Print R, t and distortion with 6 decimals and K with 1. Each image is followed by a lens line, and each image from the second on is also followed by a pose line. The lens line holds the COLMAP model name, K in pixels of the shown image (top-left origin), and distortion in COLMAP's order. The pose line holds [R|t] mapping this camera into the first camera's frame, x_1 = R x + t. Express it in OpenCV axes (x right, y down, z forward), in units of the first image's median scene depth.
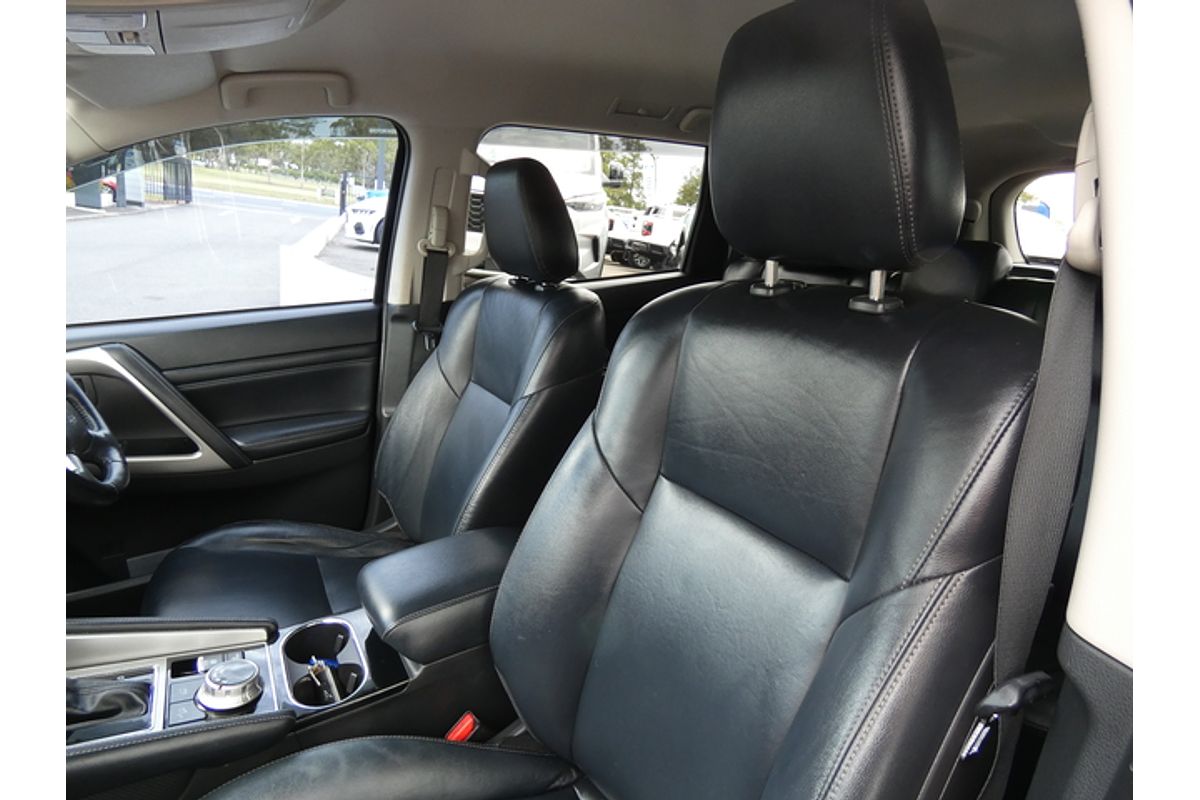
lens RADIAL K [[642.4, 0, 600.0], [0, 642.4, 400.0], [0, 0, 1]] dist [0.002357, -0.008746]
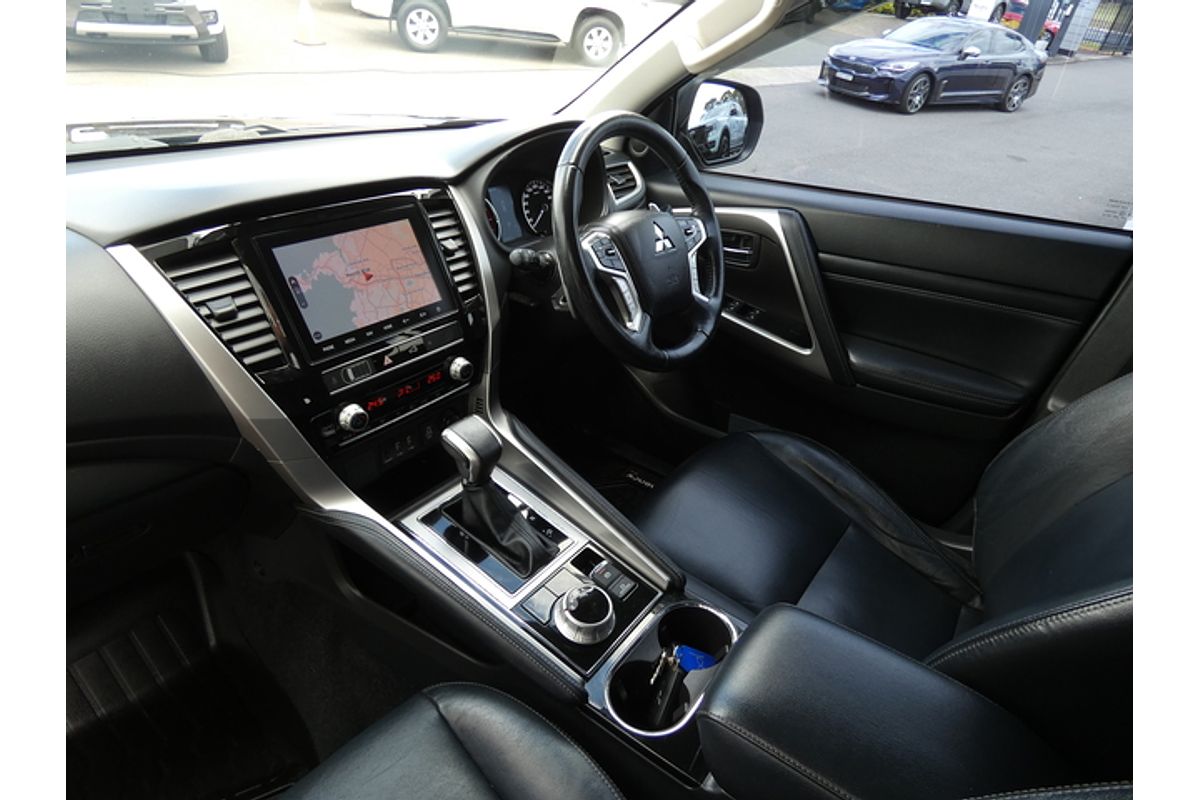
lens RADIAL K [[648.5, 0, 600.0], [0, 648.5, 400.0], [0, 0, 1]] dist [0.001852, -0.001104]
pose [[0.389193, 0.465848, -0.794679, 0.014960], [-0.303459, 0.879381, 0.366882, -0.093119], [0.869737, 0.098365, 0.483614, 0.287302]]
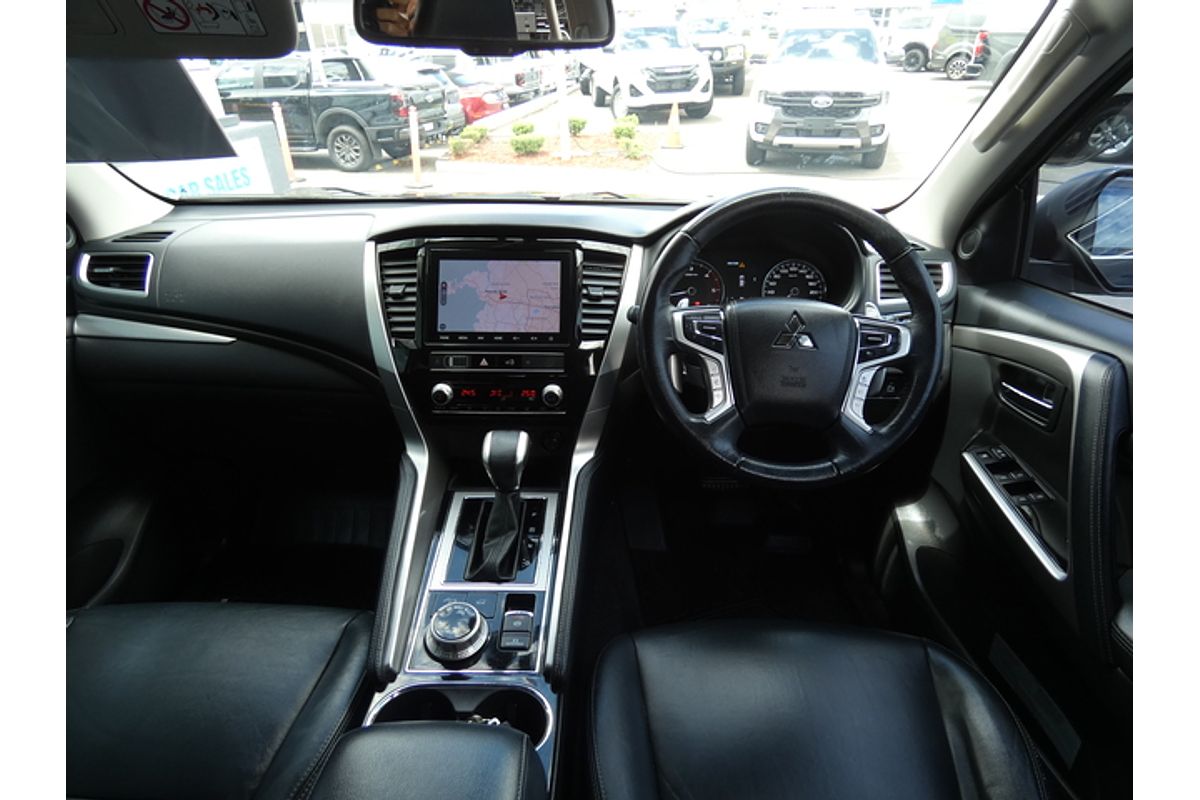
lens RADIAL K [[642.4, 0, 600.0], [0, 642.4, 400.0], [0, 0, 1]] dist [0.002357, -0.008746]
pose [[-0.506779, 0.329385, -0.796668, -0.021118], [-0.262455, 0.821309, 0.506526, -0.201845], [0.821153, 0.465786, -0.329774, 0.718256]]
